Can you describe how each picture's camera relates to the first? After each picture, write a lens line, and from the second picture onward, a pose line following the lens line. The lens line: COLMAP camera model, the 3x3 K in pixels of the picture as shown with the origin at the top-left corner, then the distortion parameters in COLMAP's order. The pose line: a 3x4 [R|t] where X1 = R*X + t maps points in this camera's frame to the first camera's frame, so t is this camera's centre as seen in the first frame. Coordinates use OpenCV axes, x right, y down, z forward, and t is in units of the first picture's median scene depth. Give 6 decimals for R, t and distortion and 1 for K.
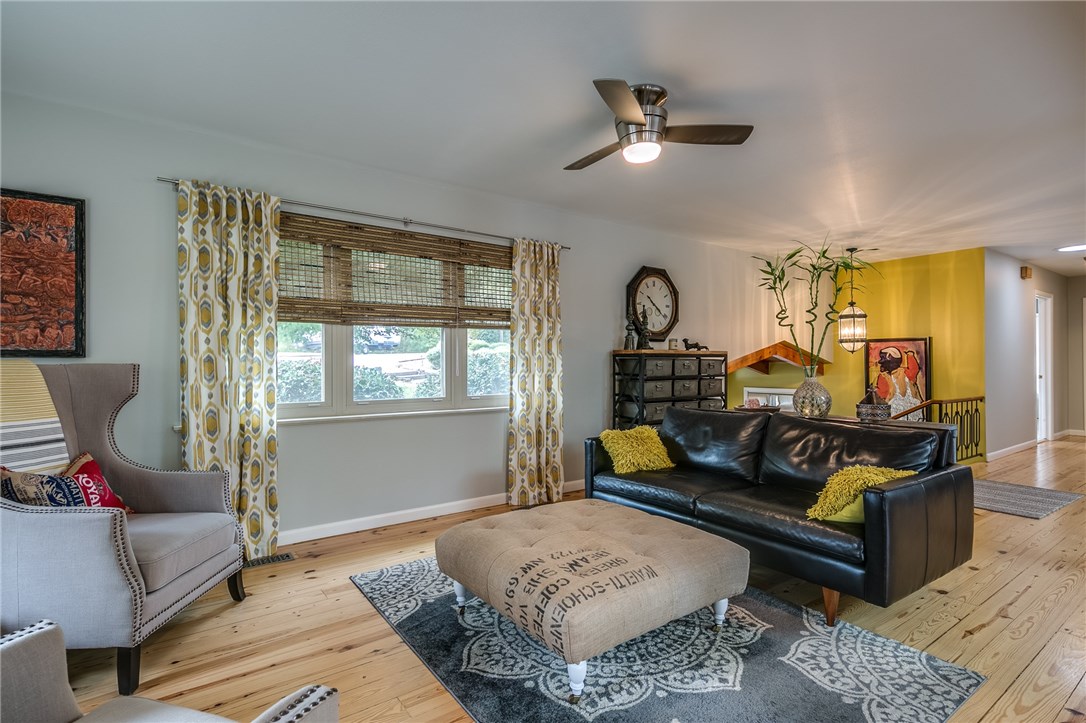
lens RADIAL K [[523.8, 0, 540.3], [0, 523.8, 362.8], [0, 0, 1]] dist [0.017859, -0.002762]
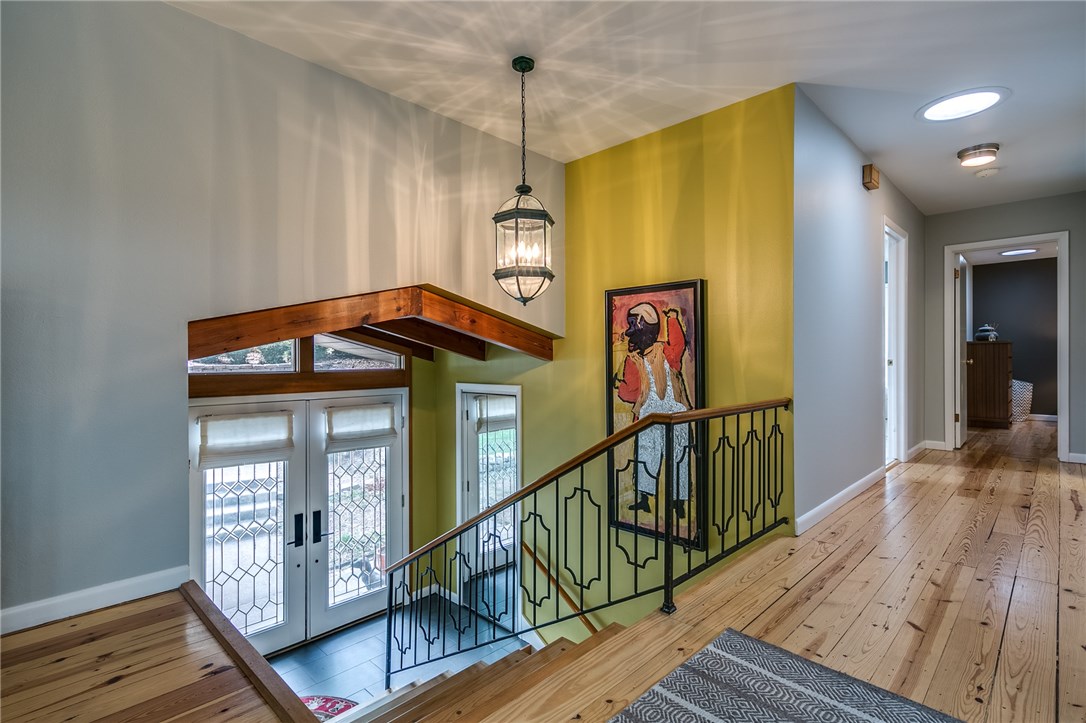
lens RADIAL K [[523.8, 0, 542.8], [0, 523.8, 363.4], [0, 0, 1]] dist [0.017859, -0.002762]
pose [[0.984116, -0.002330, 0.177509, 0.484585], [0.000752, 0.999960, 0.008954, 0.024914], [-0.177522, -0.008678, 0.984079, 0.521347]]
